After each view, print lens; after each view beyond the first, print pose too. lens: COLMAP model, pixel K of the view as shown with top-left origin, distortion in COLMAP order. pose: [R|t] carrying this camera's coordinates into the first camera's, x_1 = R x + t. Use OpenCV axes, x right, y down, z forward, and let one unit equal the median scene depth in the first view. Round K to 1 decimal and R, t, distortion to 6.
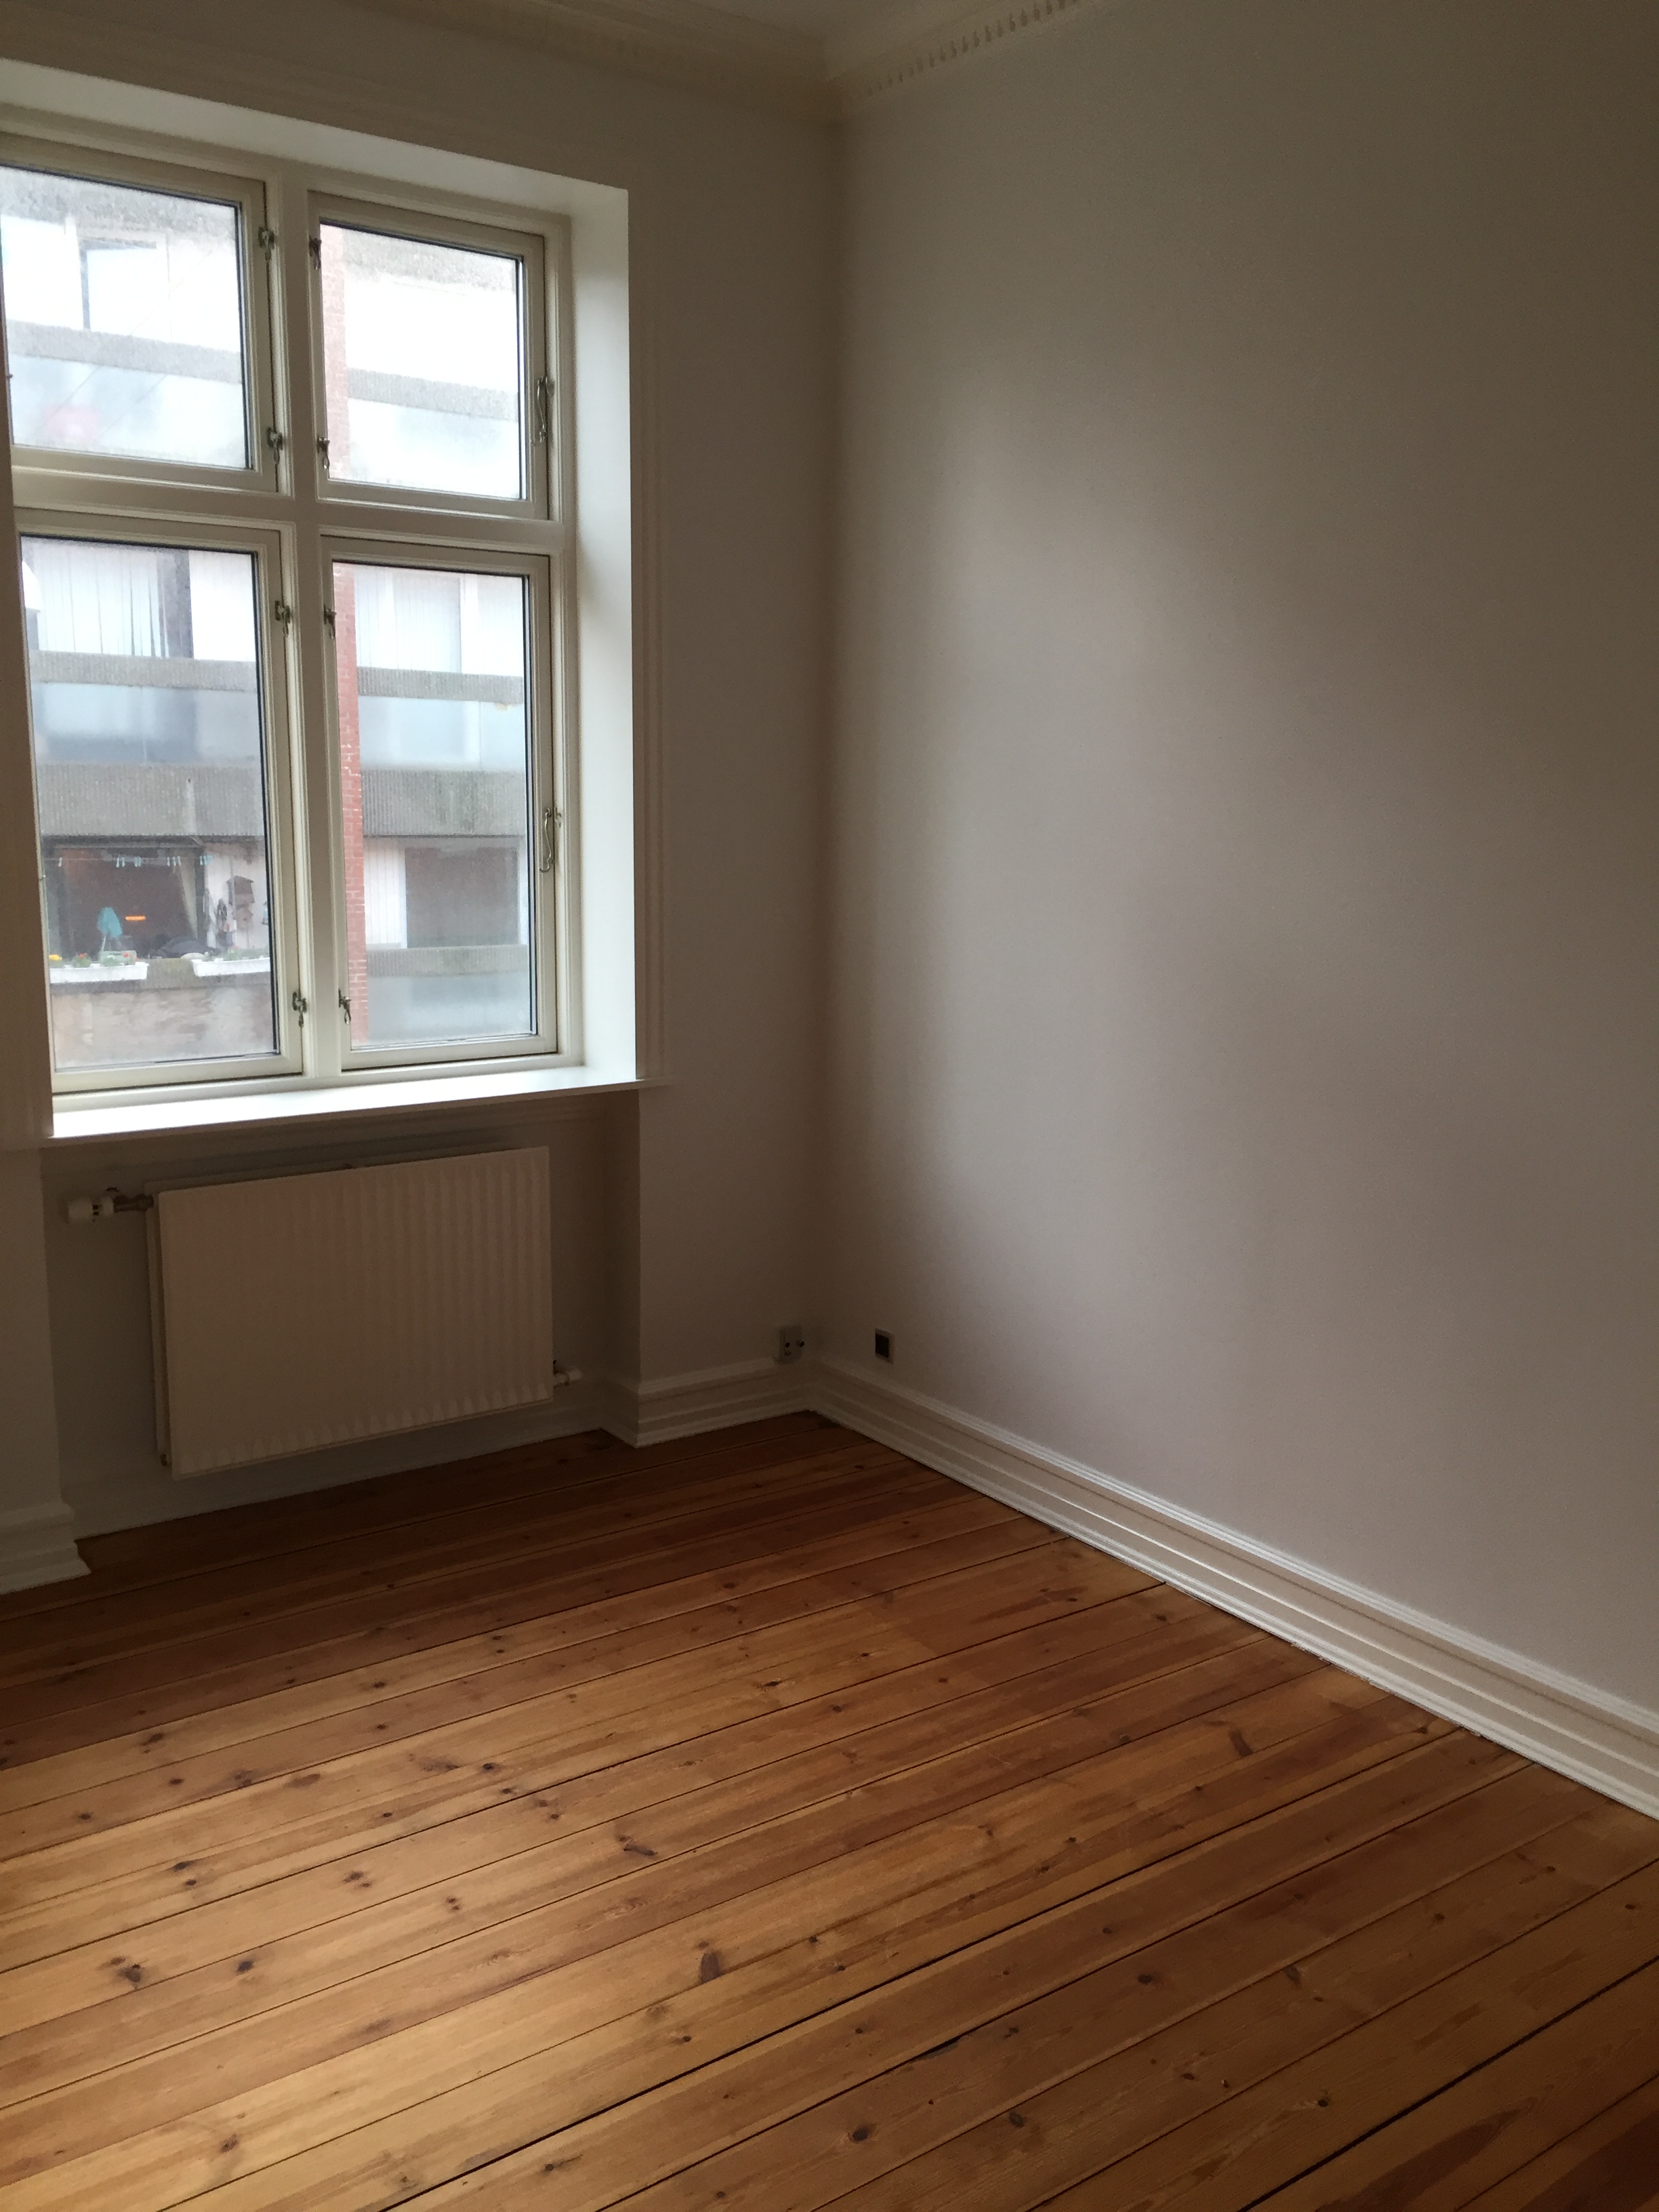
lens RADIAL K [[1900.8, 0, 827.1], [0, 1900.8, 1111.9], [0, 0, 1]] dist [0.105602, -0.146610]
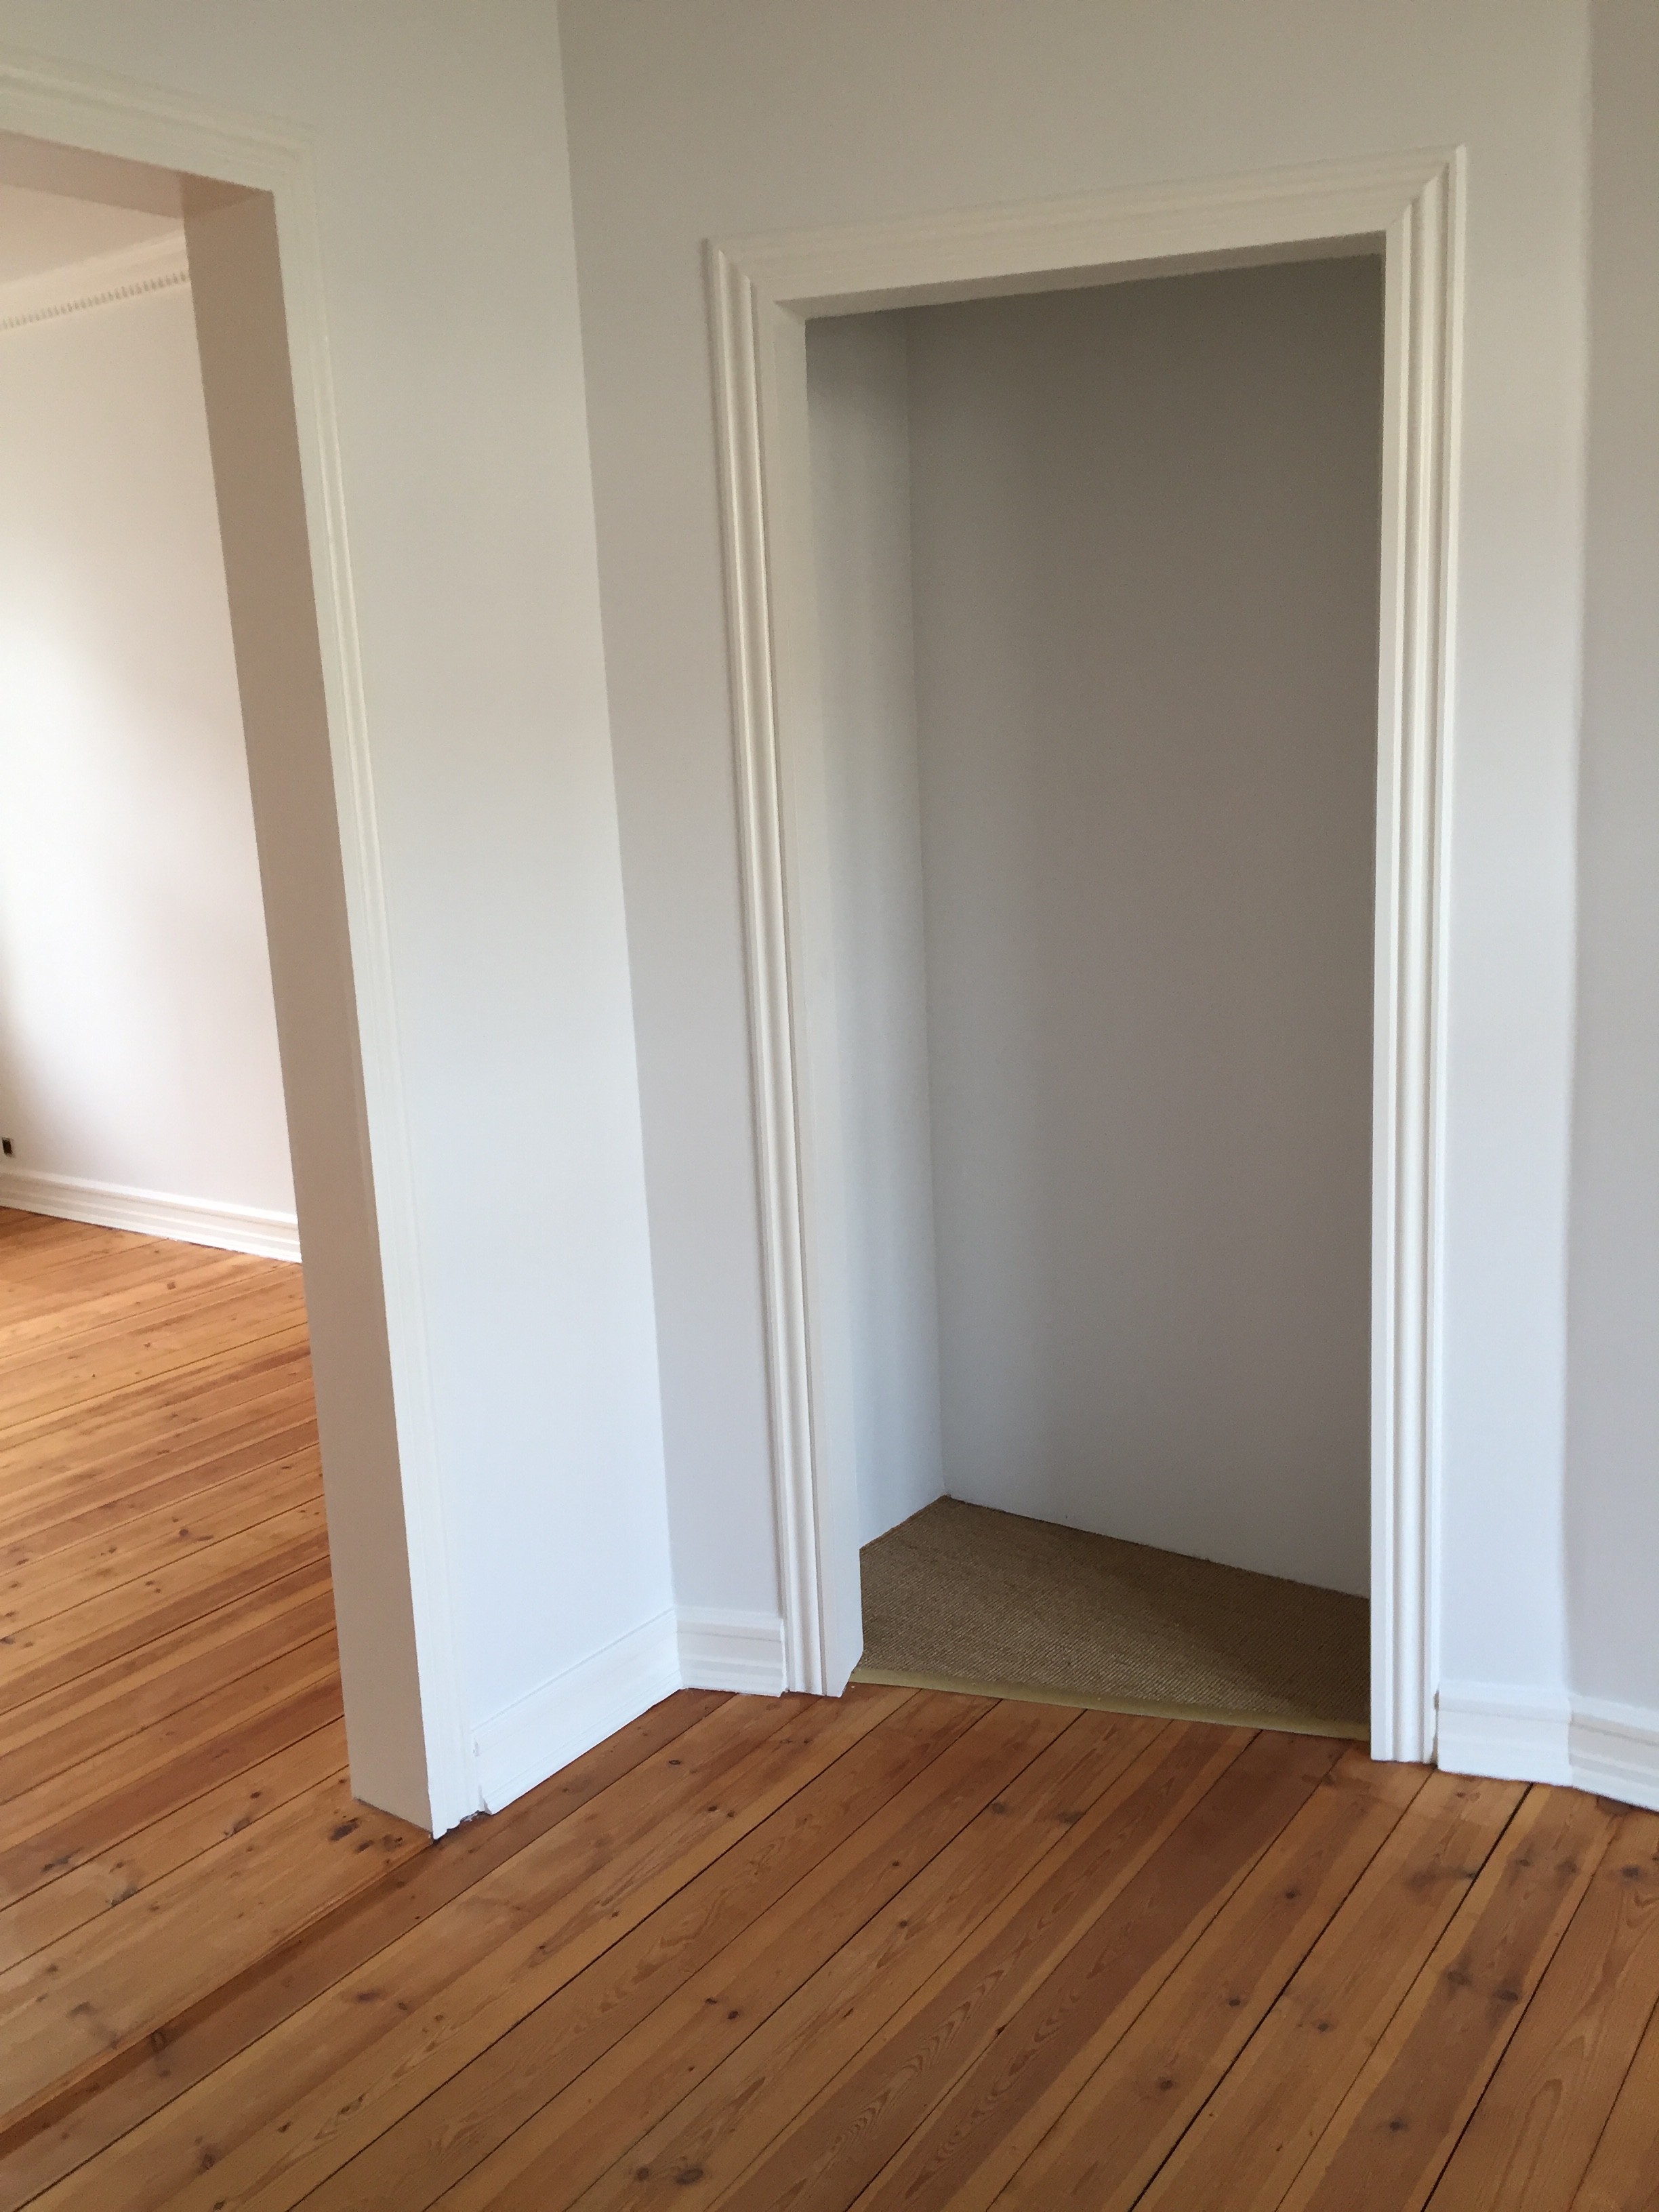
lens RADIAL K [[1907.1, 0, 827.4], [0, 1907.1, 1110.8], [0, 0, 1]] dist [0.110000, -0.202991]
pose [[0.946061, -0.128664, 0.297344, 0.224809], [0.121050, 0.991672, 0.043961, 0.119200], [-0.300524, -0.005596, 0.953758, -0.809492]]
